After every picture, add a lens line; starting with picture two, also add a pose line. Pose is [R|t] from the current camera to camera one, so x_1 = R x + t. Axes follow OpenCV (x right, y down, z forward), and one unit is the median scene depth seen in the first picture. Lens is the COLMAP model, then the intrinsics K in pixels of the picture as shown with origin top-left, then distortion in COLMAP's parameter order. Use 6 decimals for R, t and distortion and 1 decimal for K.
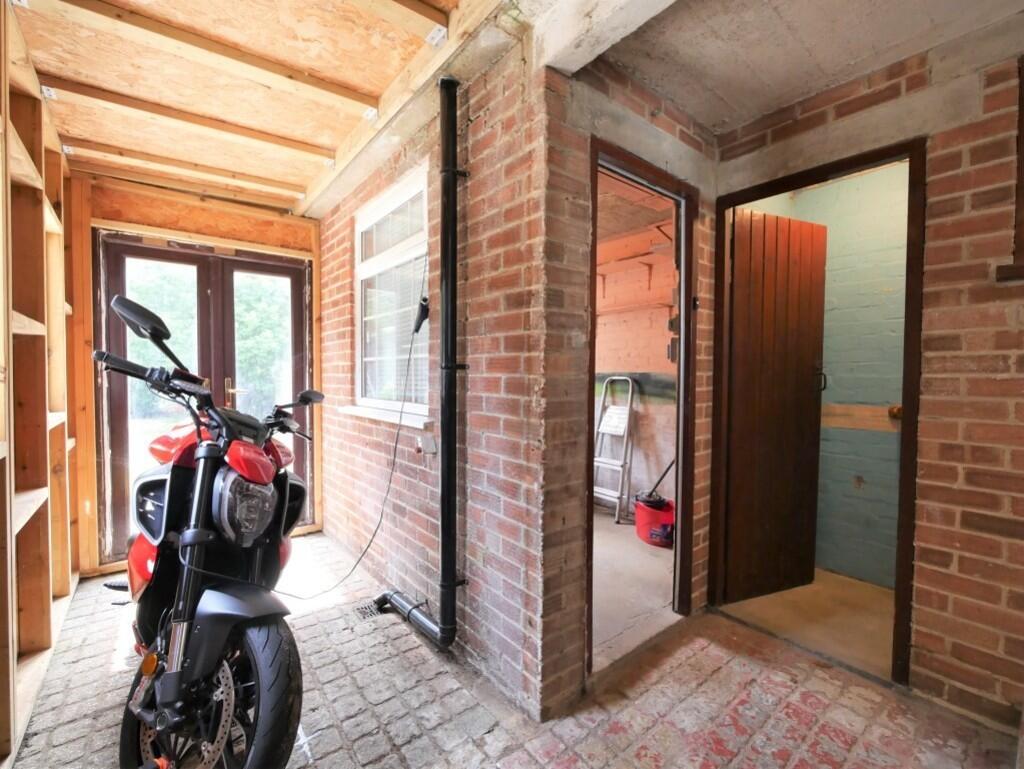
lens RADIAL K [[446.8, 0, 502.6], [0, 446.8, 386.3], [0, 0, 1]] dist [-0.001968, -0.000095]
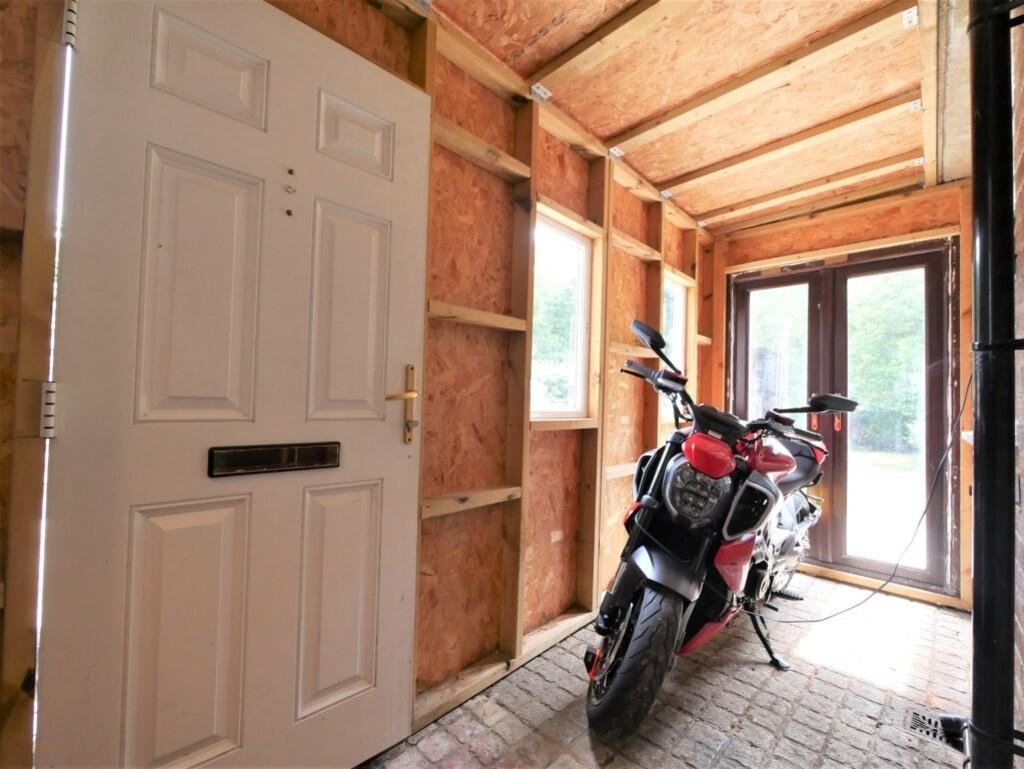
lens RADIAL K [[446.8, 0, 502.6], [0, 446.8, 386.3], [0, 0, 1]] dist [-0.001968, -0.000095]
pose [[0.134039, -0.030042, -0.990521, 0.351198], [-0.048940, 0.998120, -0.036895, 0.058169], [0.989767, 0.053421, 0.132316, 0.298737]]
